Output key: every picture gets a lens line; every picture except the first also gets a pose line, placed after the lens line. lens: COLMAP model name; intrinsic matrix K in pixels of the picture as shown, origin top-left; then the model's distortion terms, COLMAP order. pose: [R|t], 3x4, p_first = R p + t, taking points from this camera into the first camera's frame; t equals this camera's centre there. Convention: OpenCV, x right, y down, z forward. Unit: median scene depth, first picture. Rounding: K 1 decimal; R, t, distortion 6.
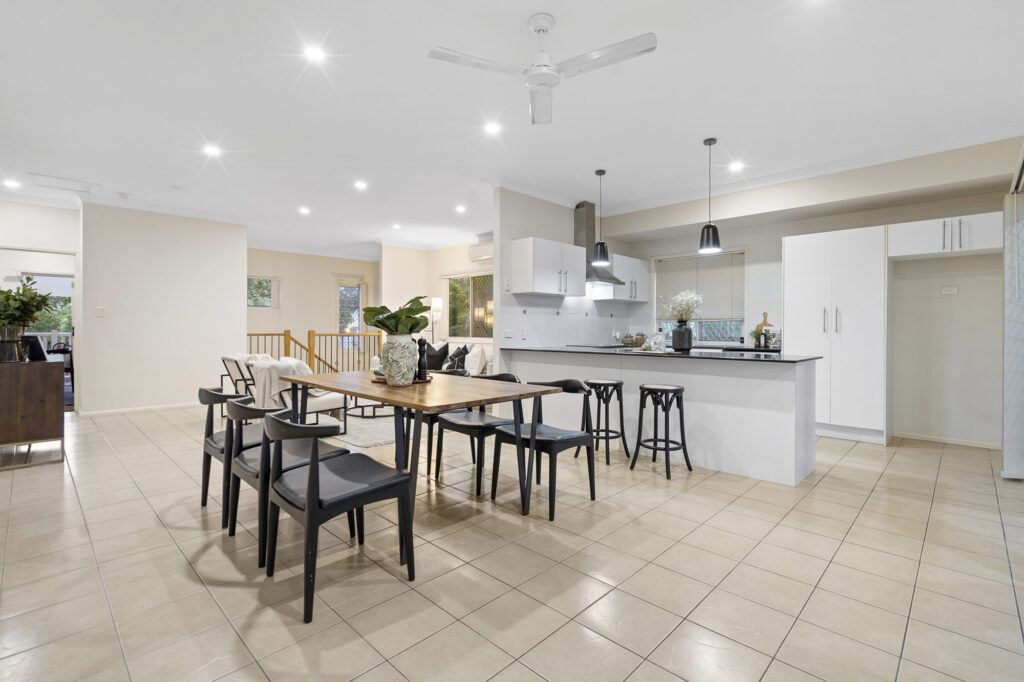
lens RADIAL K [[470.2, 0, 511.1], [0, 470.2, 331.0], [0, 0, 1]] dist [-0.001395, -0.000387]
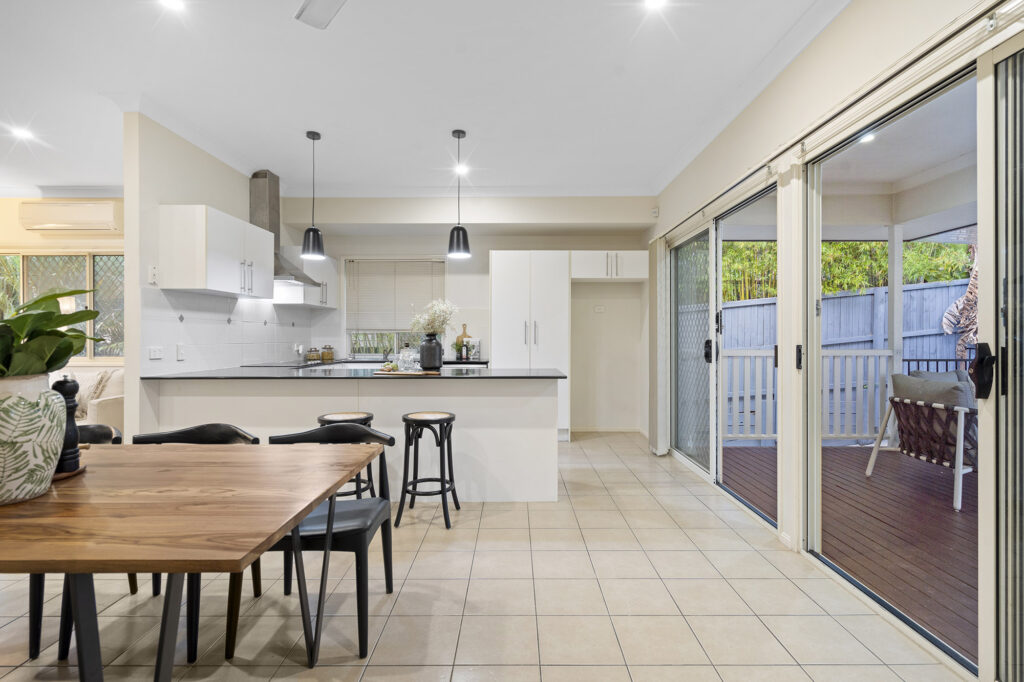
lens RADIAL K [[487.6, 0, 515.7], [0, 487.6, 336.8], [0, 0, 1]] dist [-0.000882, 0.000356]
pose [[0.714717, -0.004769, 0.699397, -0.116732], [0.006797, 0.999977, -0.000127, -0.012400], [-0.699381, 0.004844, 0.714733, 0.204043]]
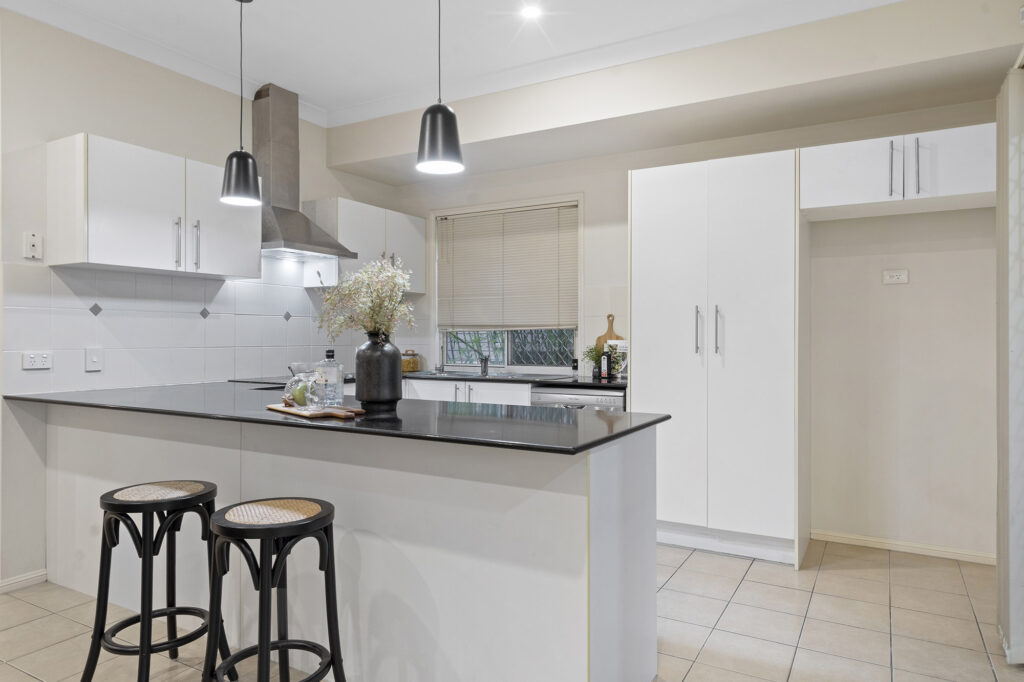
lens RADIAL K [[651.8, 0, 514.0], [0, 651.8, 337.6], [0, 0, 1]] dist [0.000483, 0.000452]
pose [[0.967259, -0.002980, 0.253775, 0.263431], [0.003540, 0.999992, -0.001750, -0.012333], [-0.253768, 0.002591, 0.967262, 0.322691]]
